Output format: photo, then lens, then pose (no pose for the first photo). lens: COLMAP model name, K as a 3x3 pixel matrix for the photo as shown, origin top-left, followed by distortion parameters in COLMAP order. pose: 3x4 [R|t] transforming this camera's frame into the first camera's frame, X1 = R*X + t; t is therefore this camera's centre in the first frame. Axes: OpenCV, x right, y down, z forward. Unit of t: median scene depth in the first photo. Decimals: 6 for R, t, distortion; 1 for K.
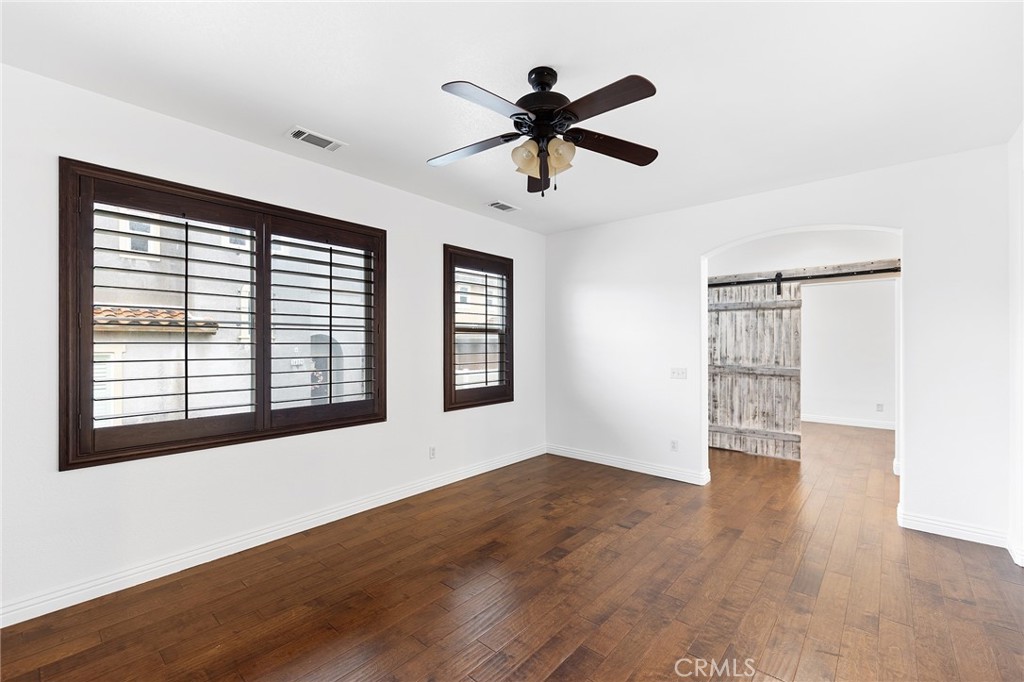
lens RADIAL K [[428.1, 0, 511.0], [0, 428.1, 344.4], [0, 0, 1]] dist [-0.000612, -0.000069]
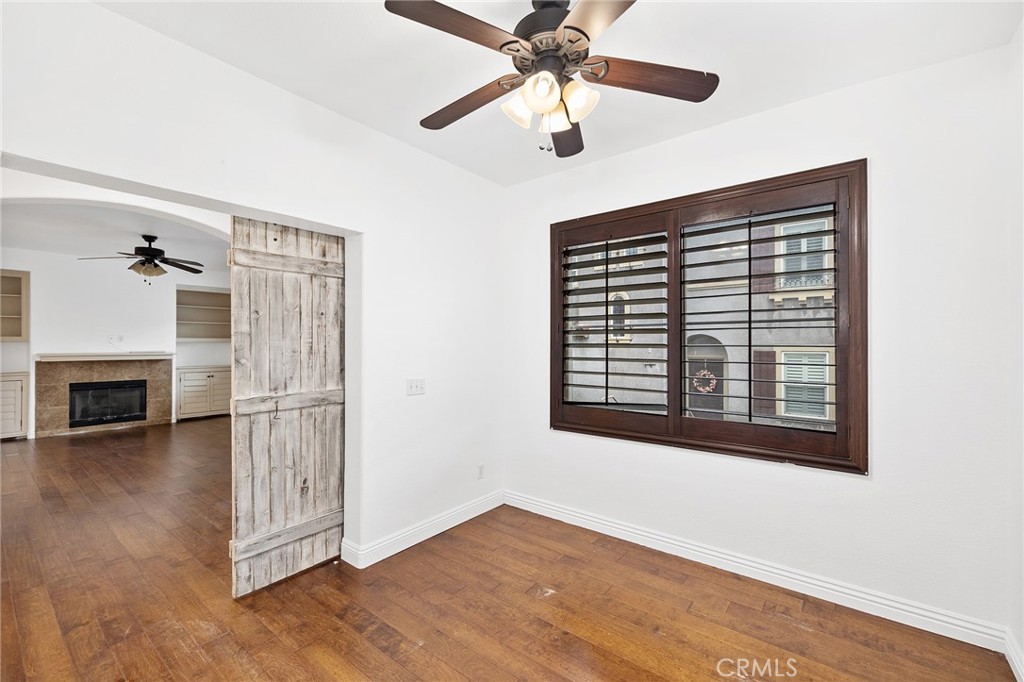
lens RADIAL K [[441.0, 0, 512.0], [0, 441.0, 341.0], [0, 0, 1]] dist [0.001390, 0.000270]
pose [[0.042821, -0.003441, -0.999077, 0.445125], [-0.000176, 0.999994, -0.003452, -0.001789], [0.999083, 0.000324, 0.042821, 0.486635]]
